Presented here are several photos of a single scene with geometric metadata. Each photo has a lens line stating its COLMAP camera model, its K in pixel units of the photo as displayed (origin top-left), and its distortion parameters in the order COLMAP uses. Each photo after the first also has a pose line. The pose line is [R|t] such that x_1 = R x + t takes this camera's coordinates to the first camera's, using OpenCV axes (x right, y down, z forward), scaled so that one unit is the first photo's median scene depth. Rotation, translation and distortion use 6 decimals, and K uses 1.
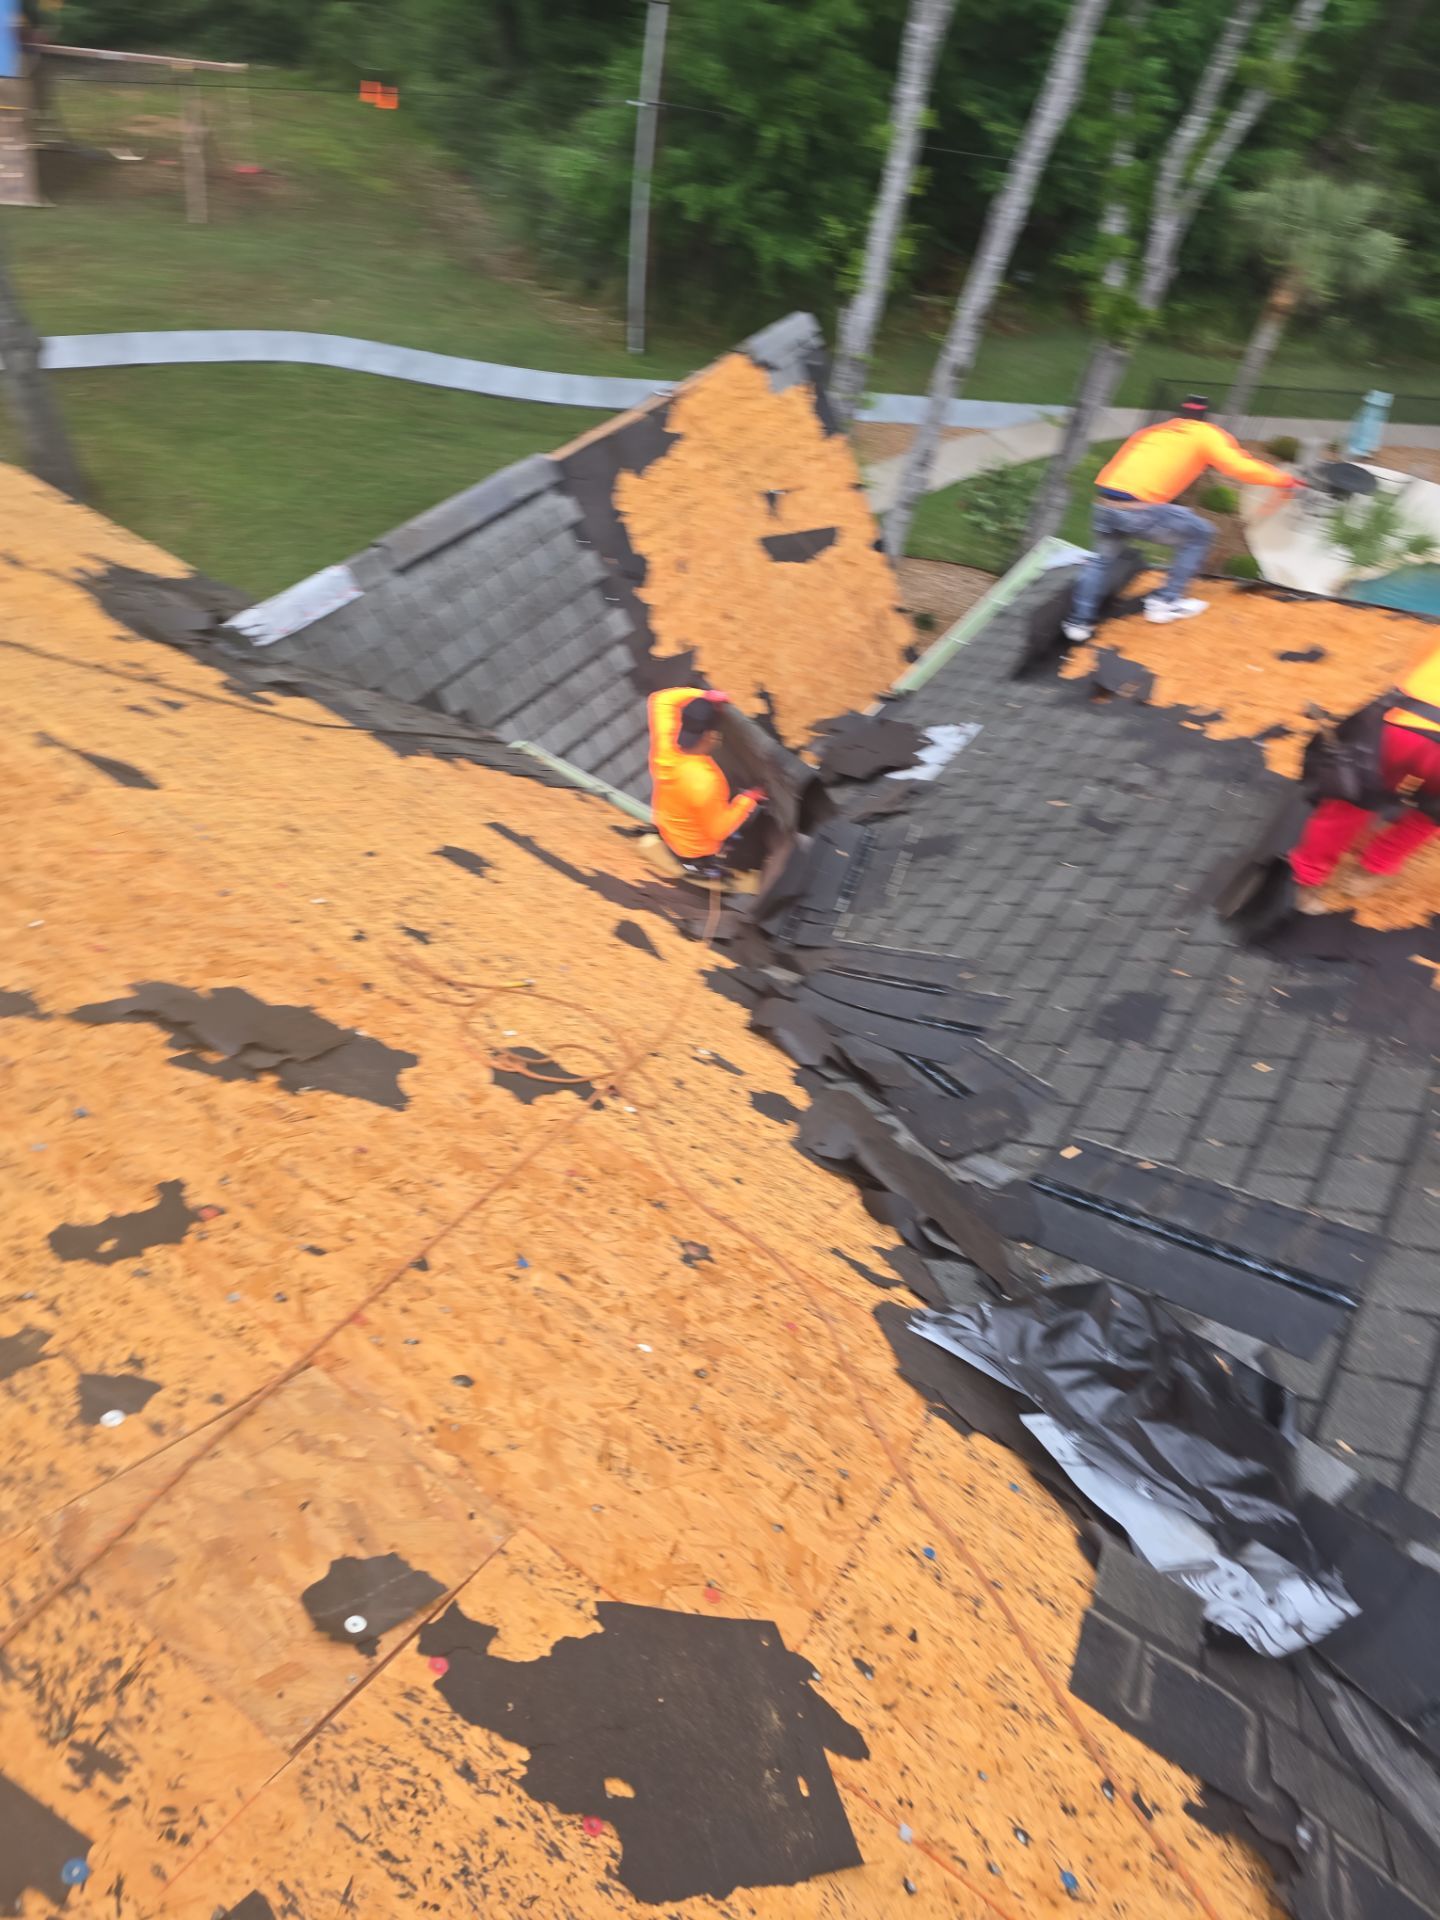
lens RADIAL K [[1276.5, 0, 714.4], [0, 1276.5, 966.3], [0, 0, 1]] dist [0.069296, -0.055710]
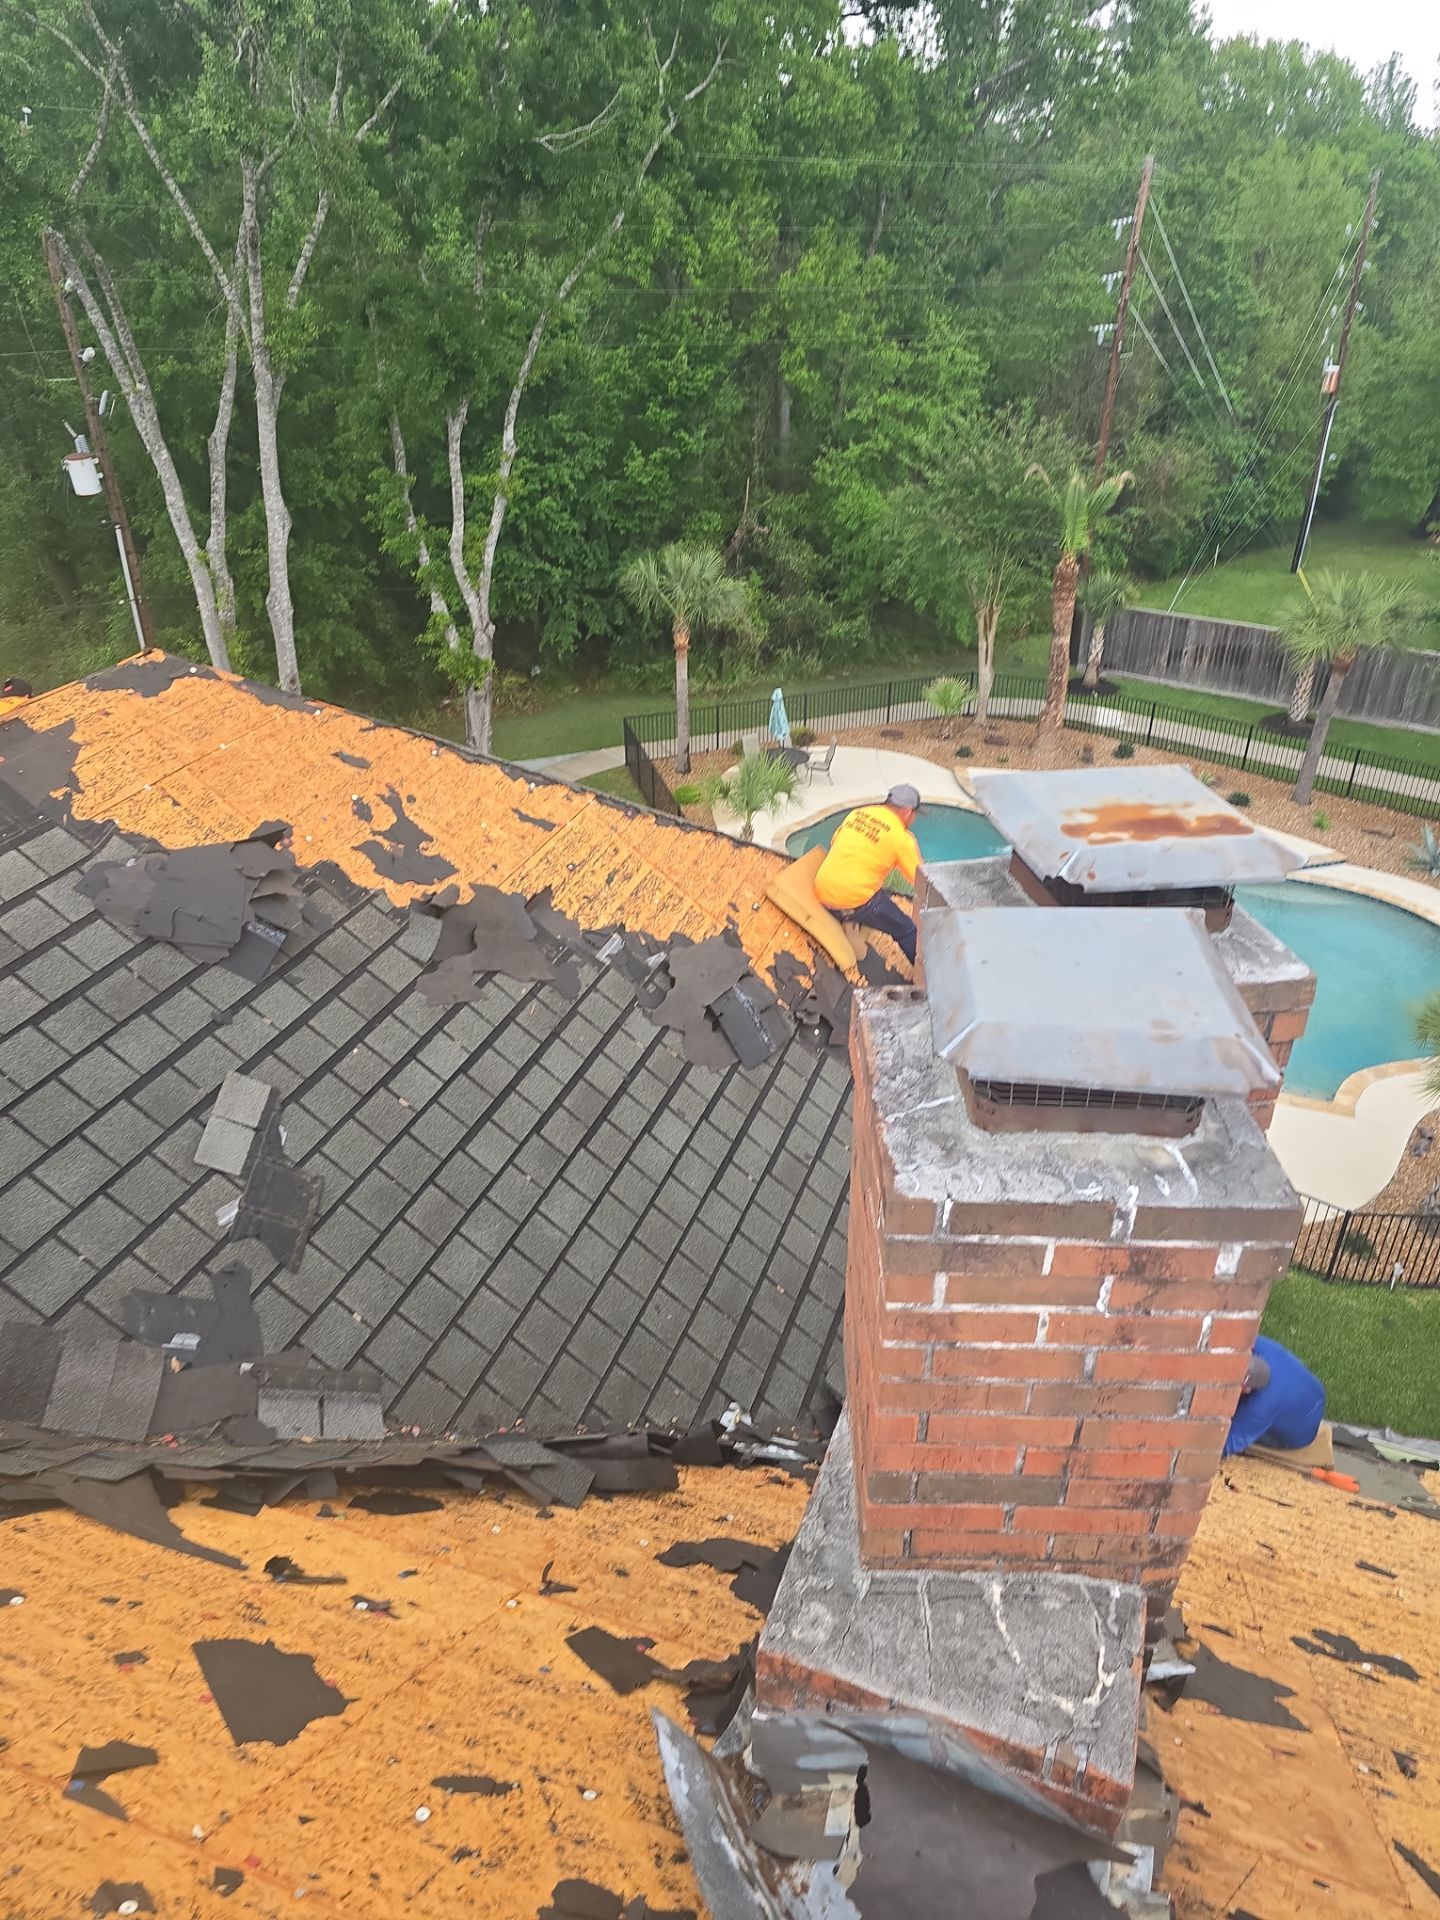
lens RADIAL K [[1276.5, 0, 710.9], [0, 1276.5, 985.7], [0, 0, 1]] dist [0.069296, -0.055710]
pose [[0.963275, -0.232612, 0.134136, 0.318130], [0.260970, 0.928616, -0.263754, 0.178005], [-0.063208, 0.289073, 0.955218, -0.109576]]
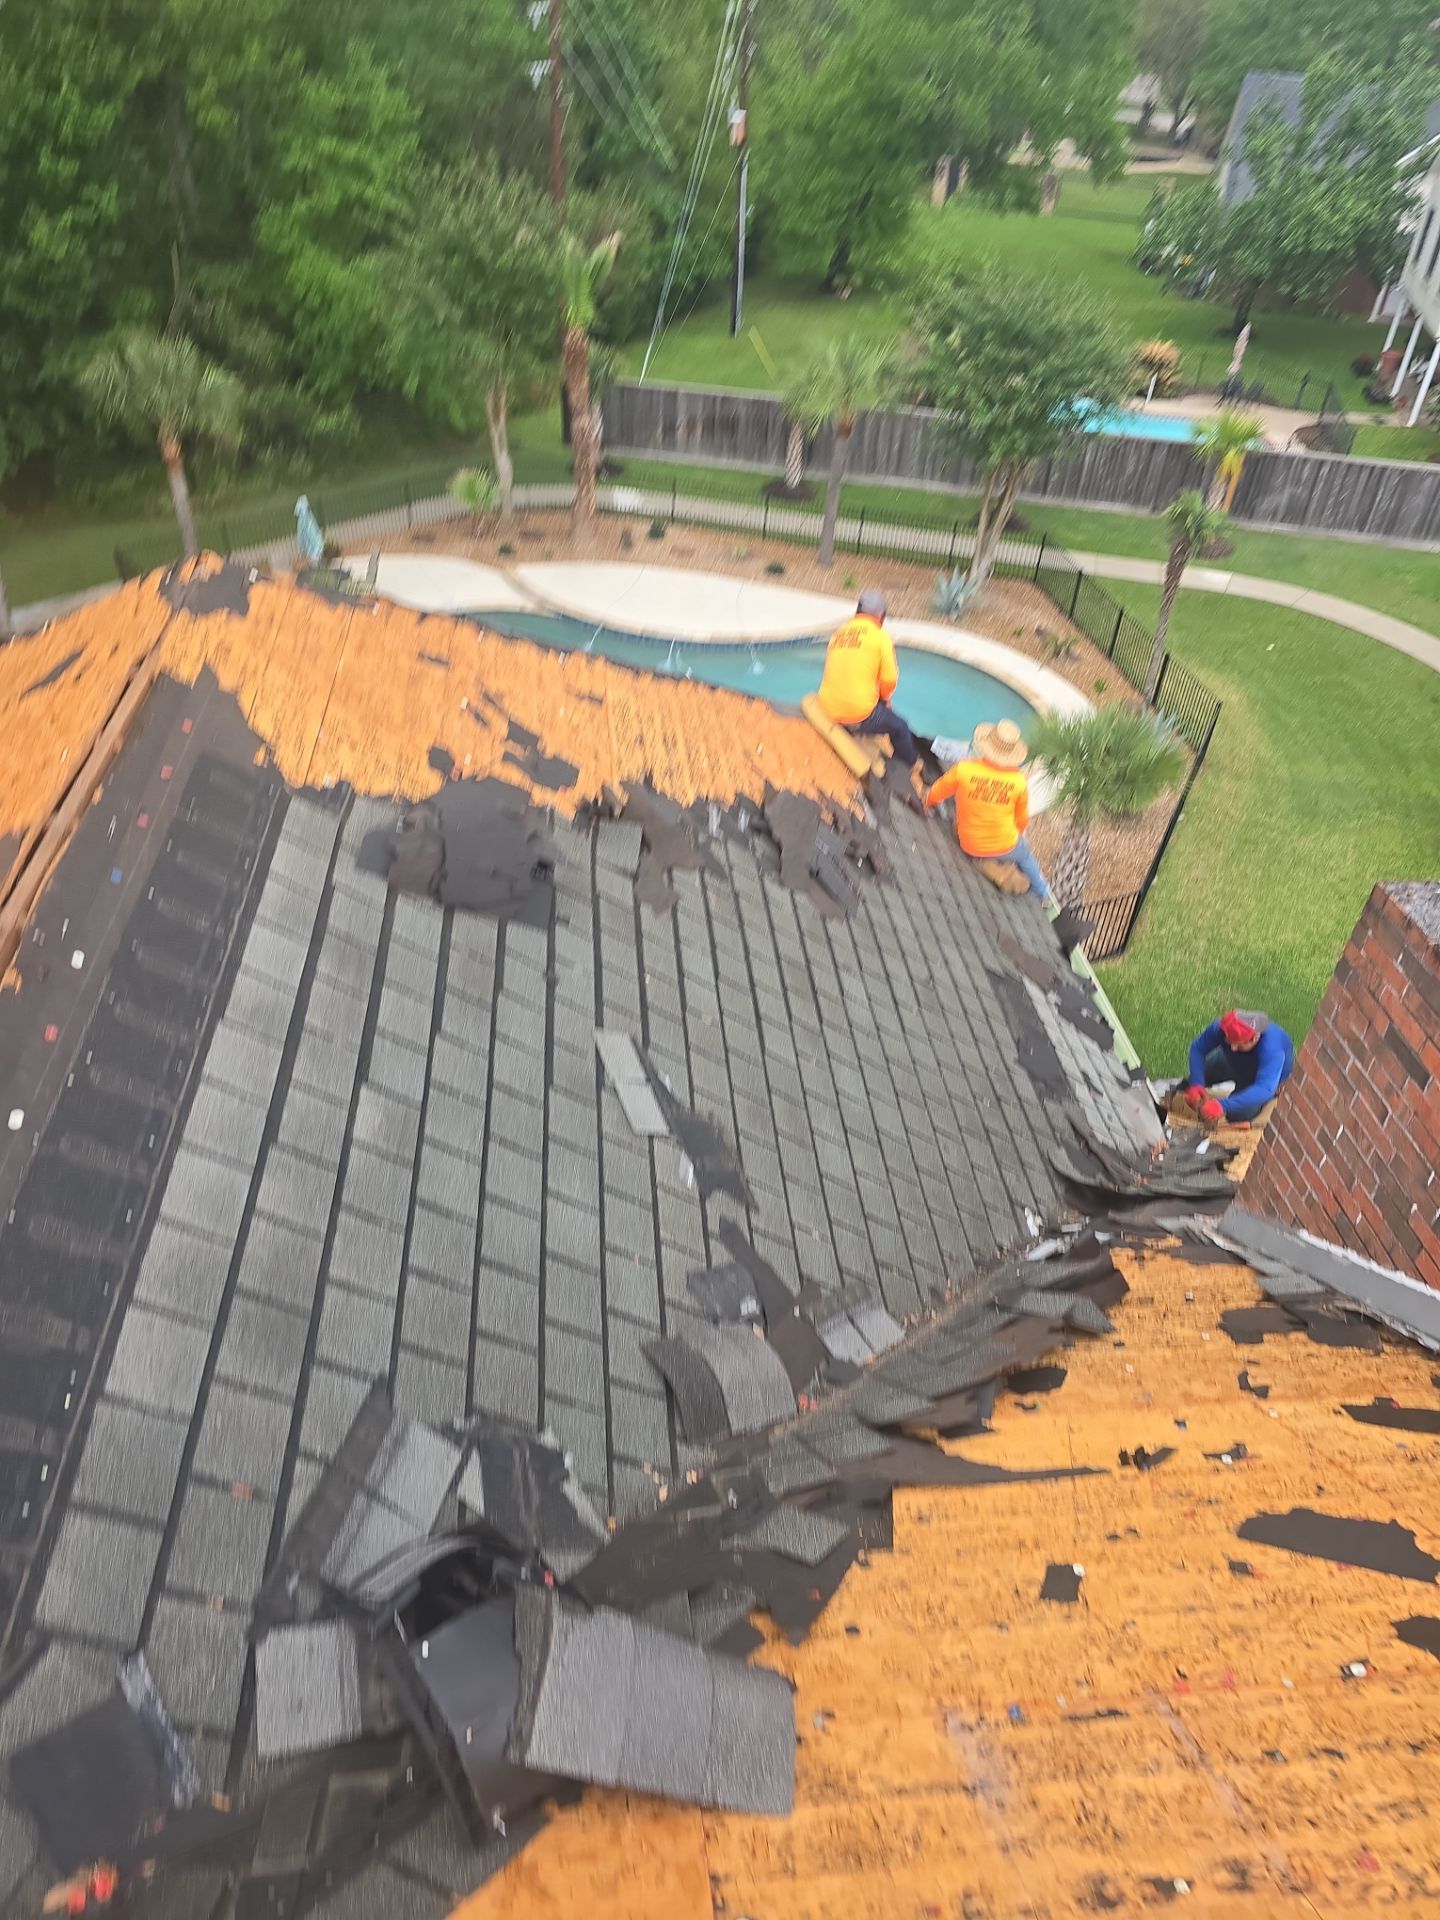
lens RADIAL K [[1276.5, 0, 710.8], [0, 1276.5, 984.5], [0, 0, 1]] dist [0.069296, -0.055710]
pose [[0.775757, -0.465561, 0.425974, 0.172112], [0.505157, 0.862722, 0.022937, 0.096226], [-0.378176, 0.197390, 0.904445, -0.071666]]
